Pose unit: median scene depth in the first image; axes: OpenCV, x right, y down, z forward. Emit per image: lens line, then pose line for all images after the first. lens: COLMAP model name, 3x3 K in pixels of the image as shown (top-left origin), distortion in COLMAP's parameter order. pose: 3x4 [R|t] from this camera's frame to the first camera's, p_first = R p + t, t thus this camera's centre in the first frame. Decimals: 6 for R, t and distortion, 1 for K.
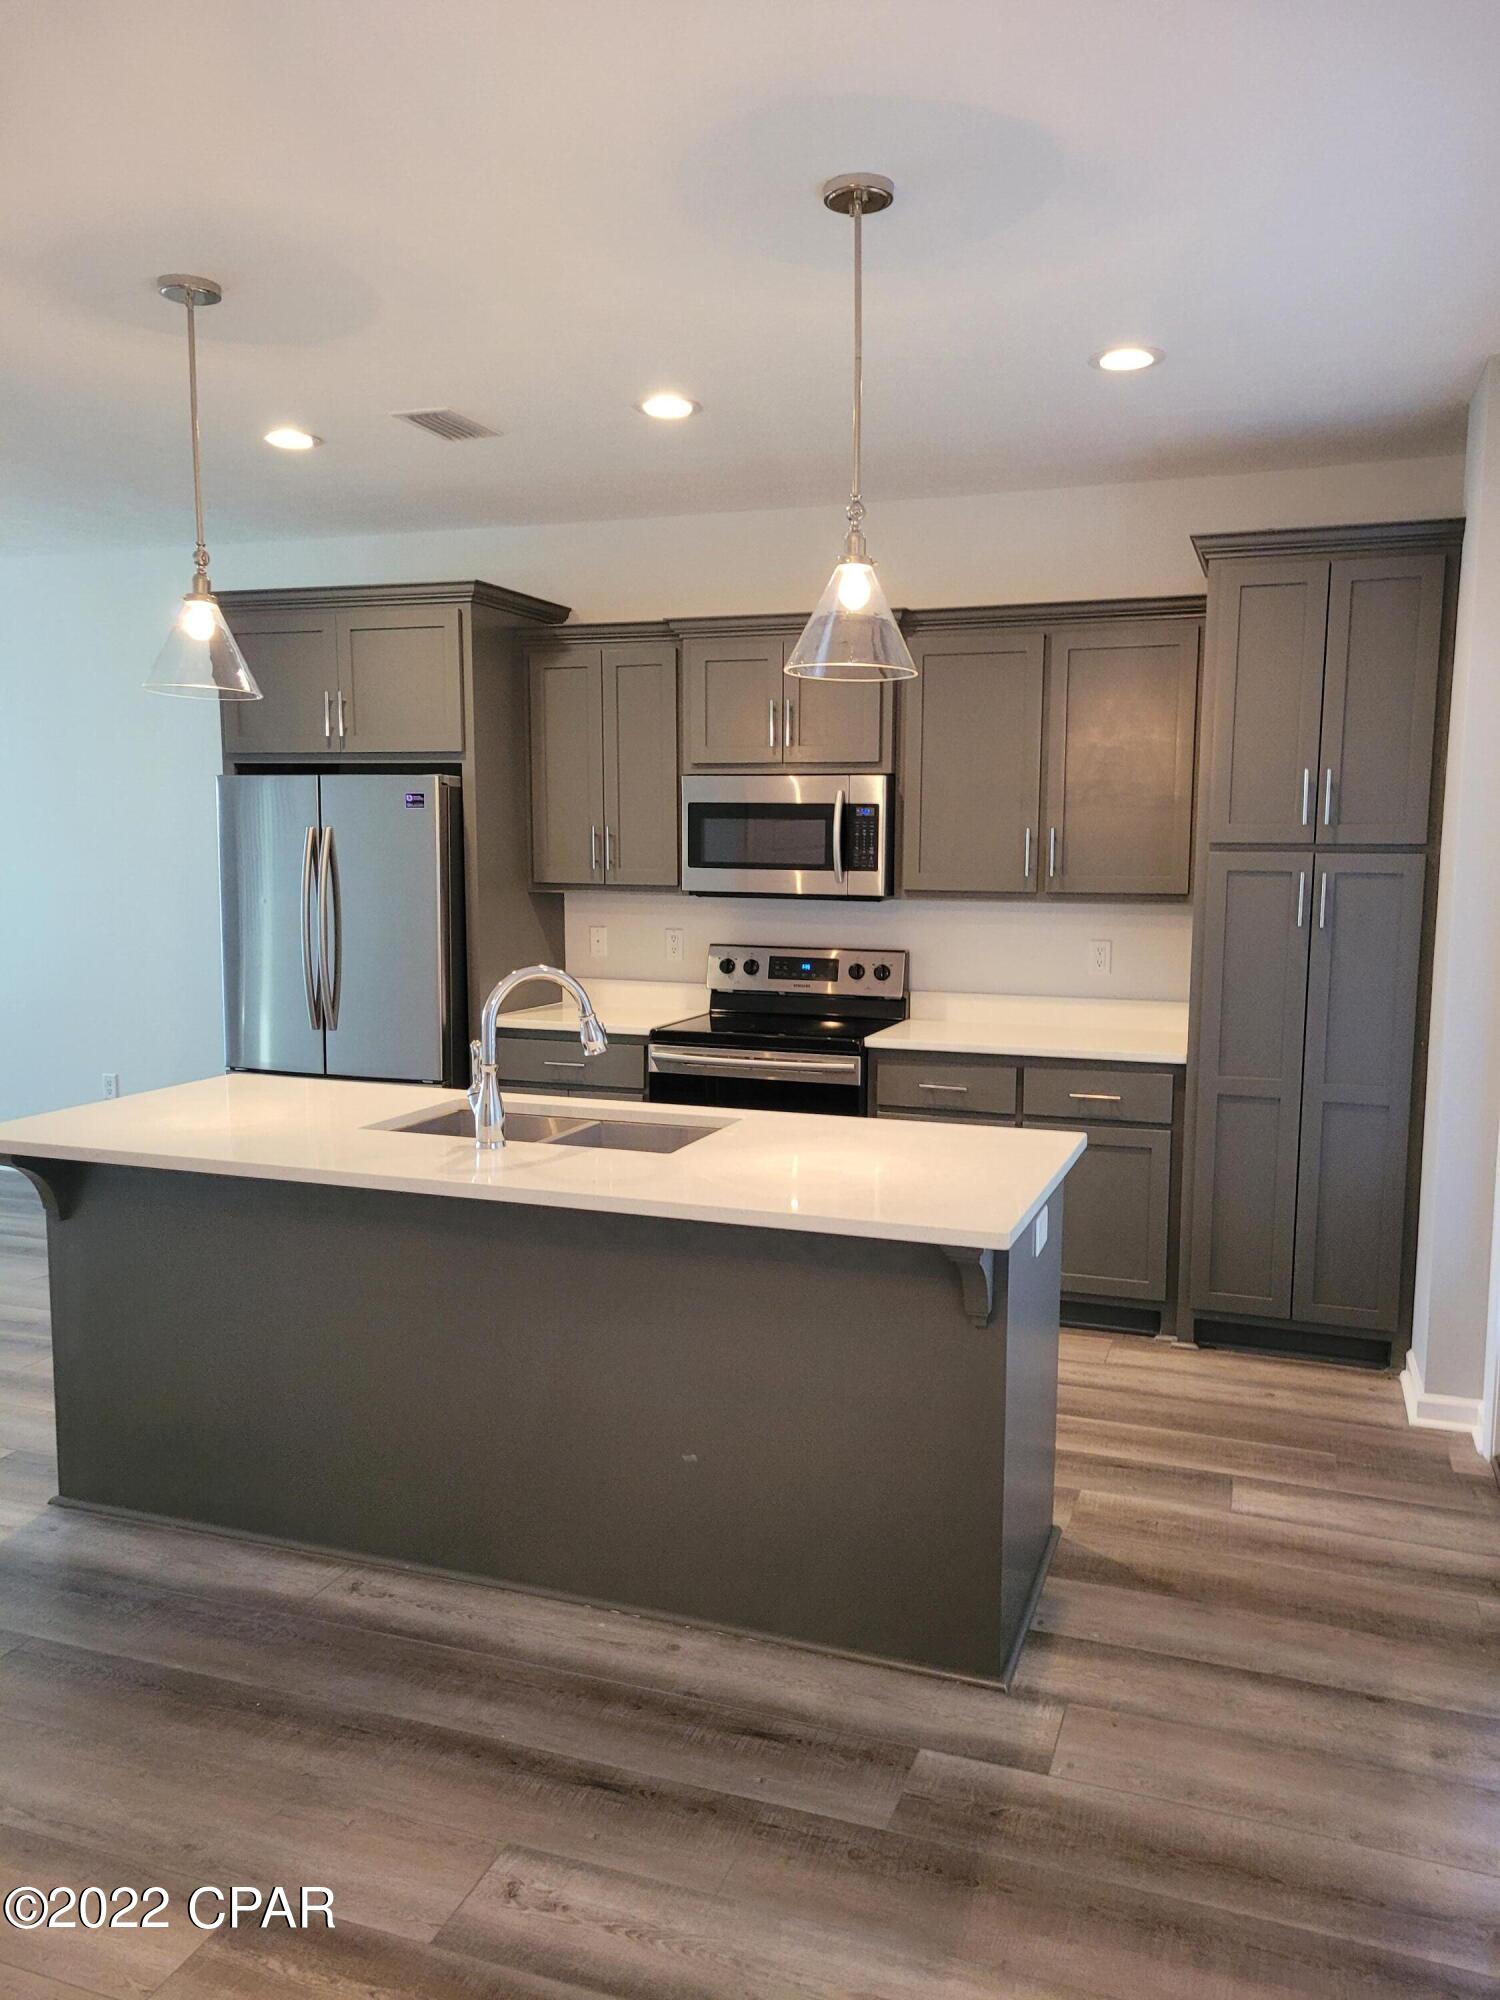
lens RADIAL K [[1494.0, 0, 764.3], [0, 1494.0, 1034.0], [0, 0, 1]] dist [0.045520, -0.020392]
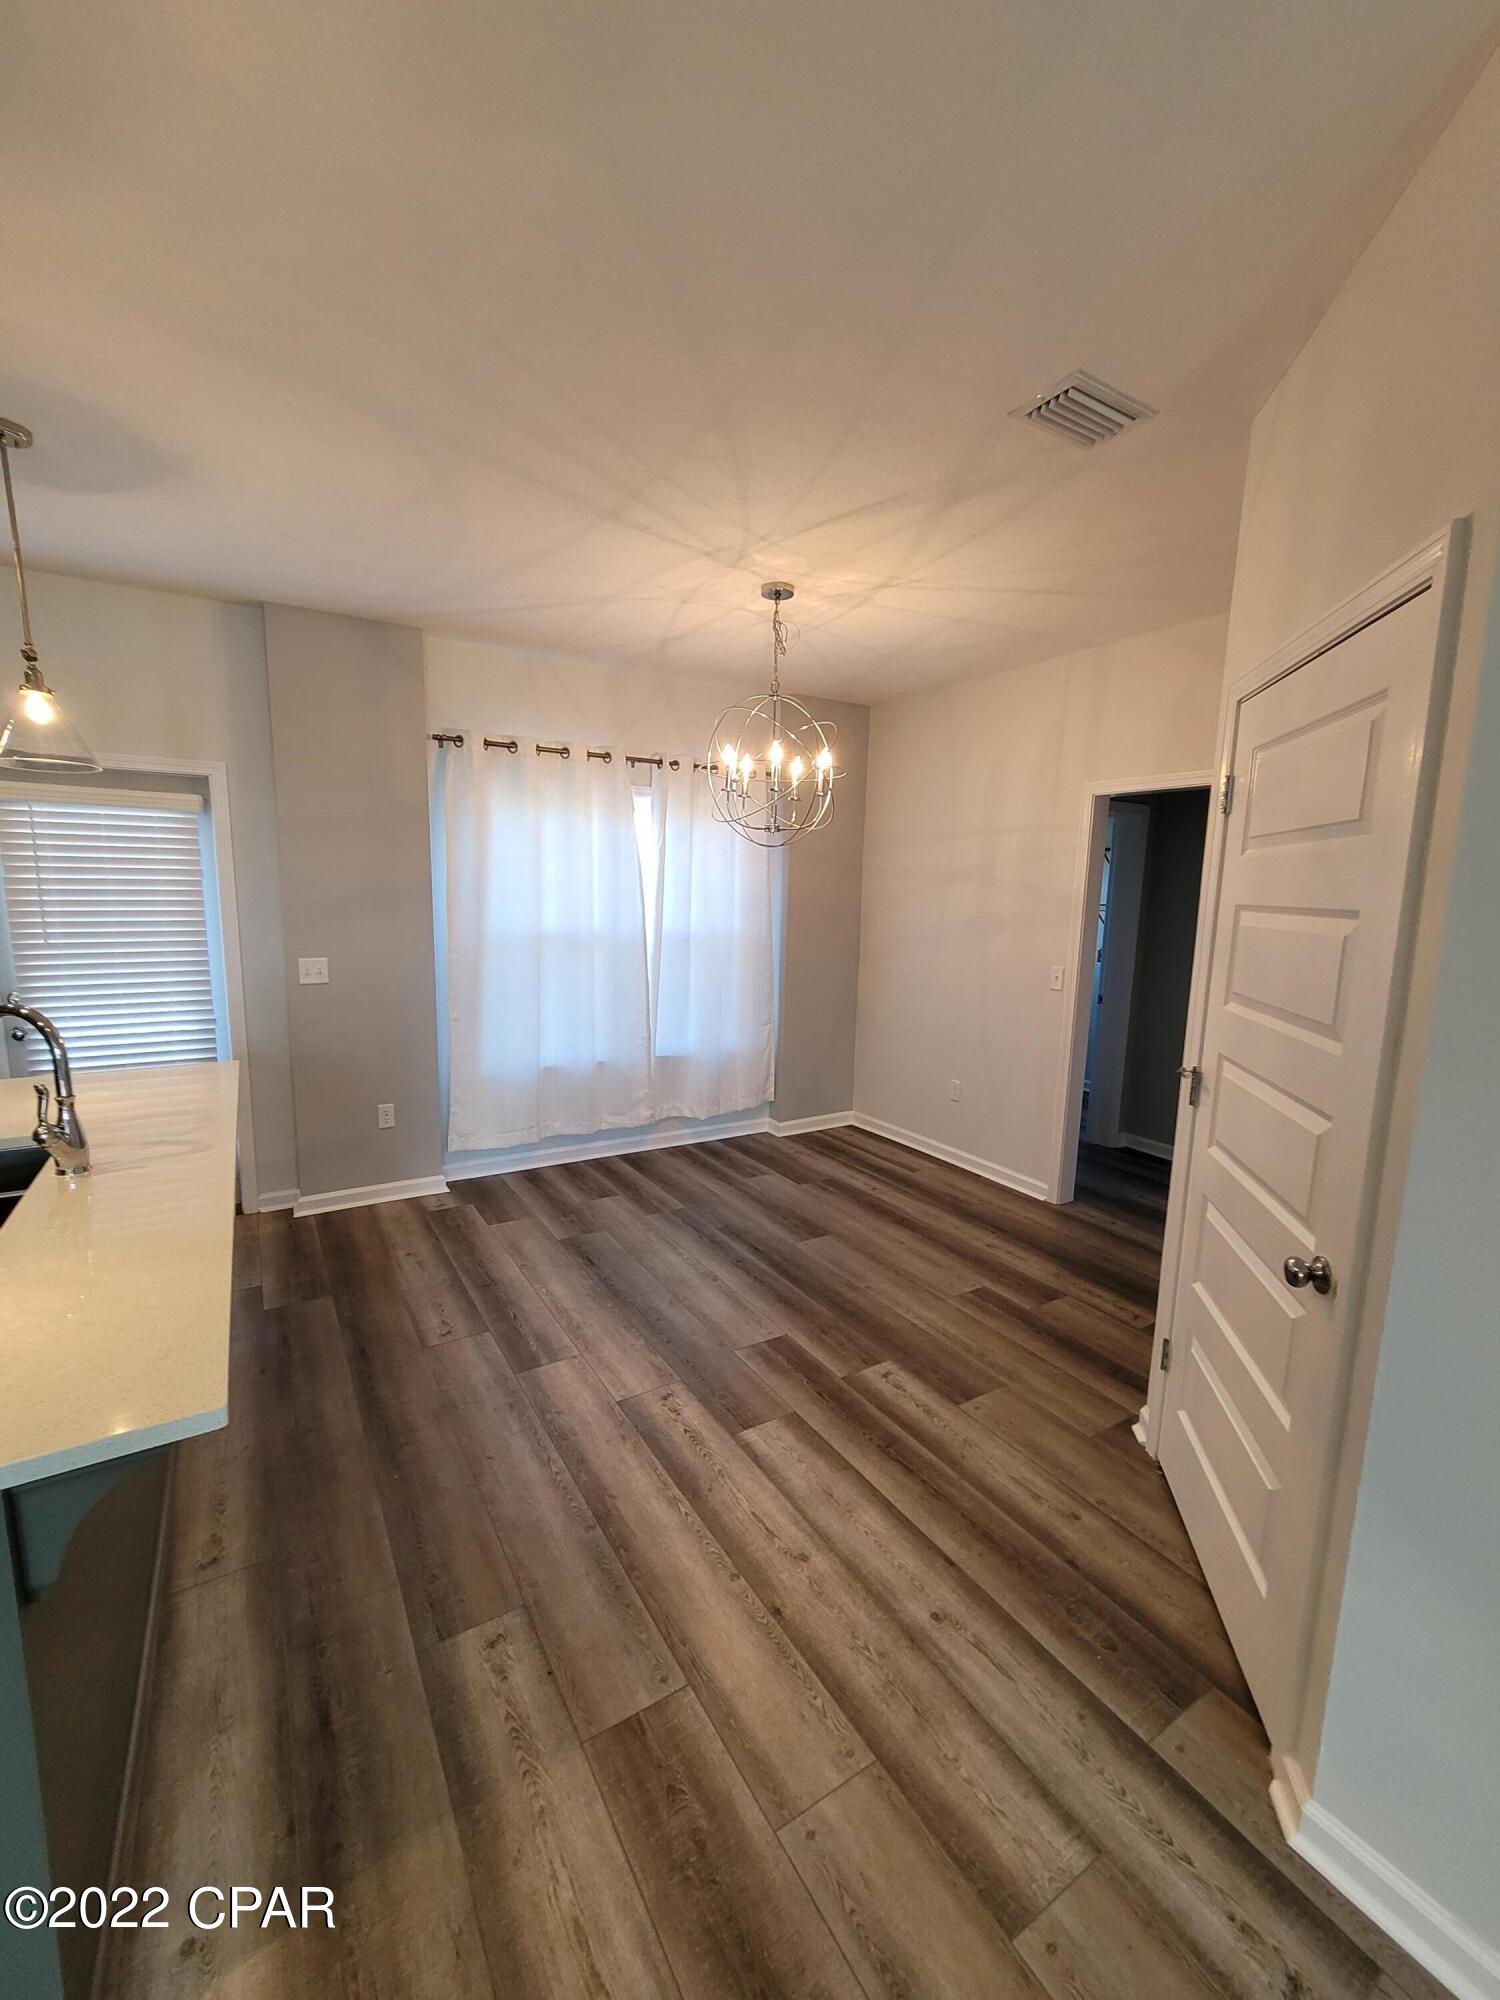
lens RADIAL K [[818.1, 0, 746.3], [0, 818.1, 1012.0], [0, 0, 1]] dist [-0.001605, 0.001661]
pose [[-0.779703, -0.112993, 0.615870, -0.688331], [0.060435, 0.965410, 0.253635, -0.117014], [-0.623226, 0.234980, -0.745905, 0.842711]]
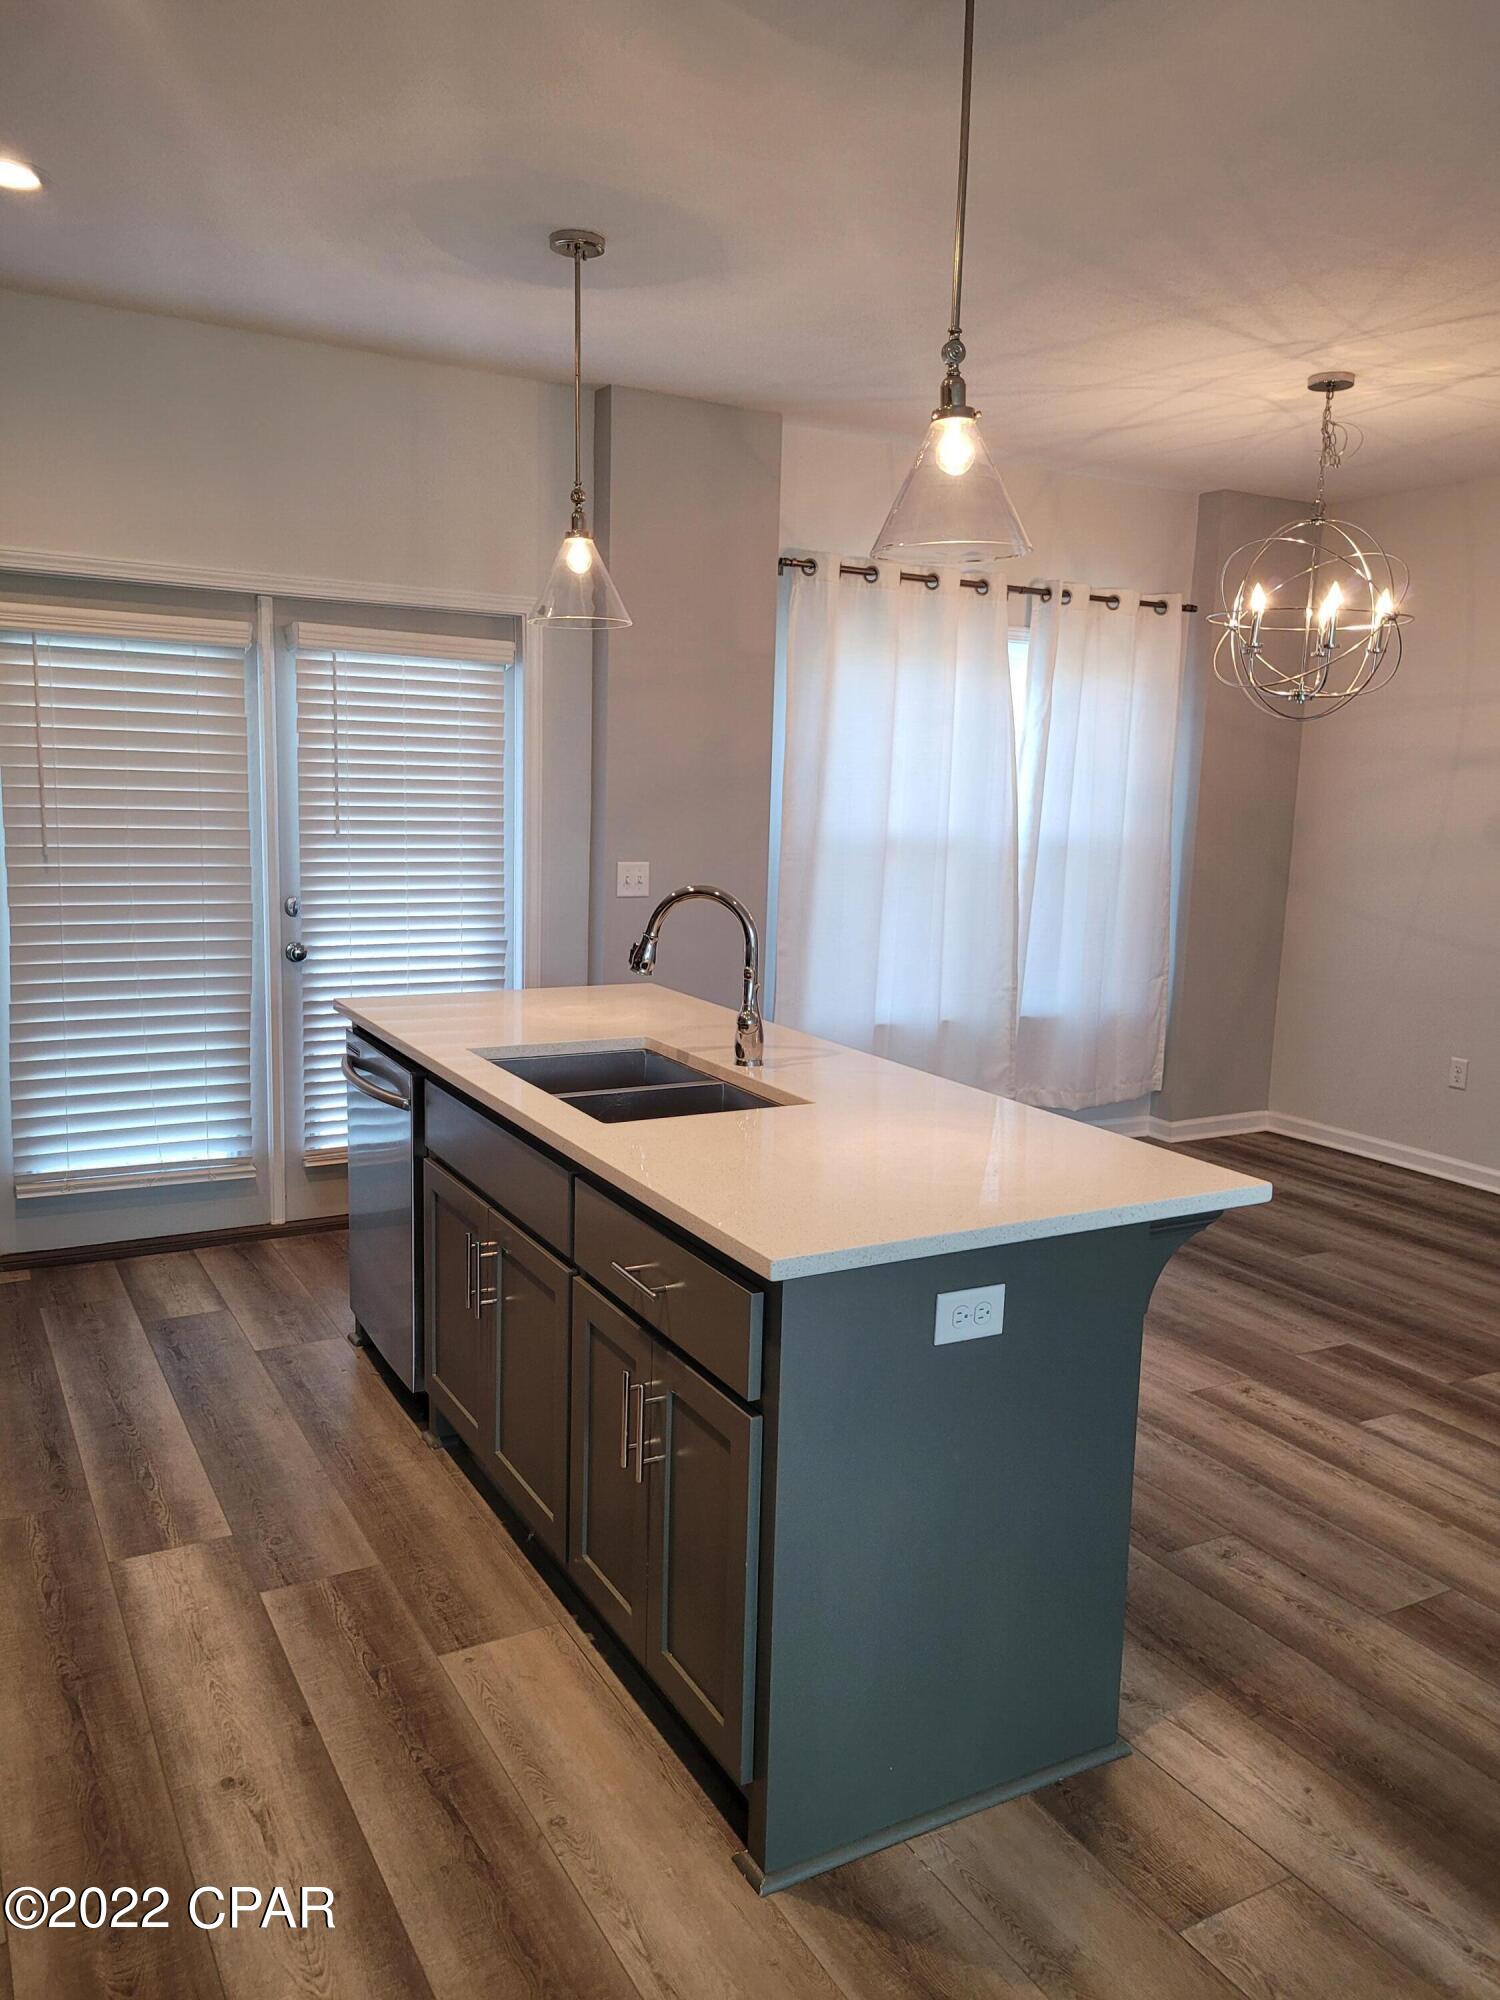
lens RADIAL K [[1494.0, 0, 764.2], [0, 1494.0, 1011.7], [0, 0, 1]] dist [0.045520, -0.020392]
pose [[-0.758745, -0.130302, 0.638222, -0.633088], [0.050729, 0.964992, 0.257326, -0.166655], [-0.649409, 0.227621, -0.725573, 1.306101]]
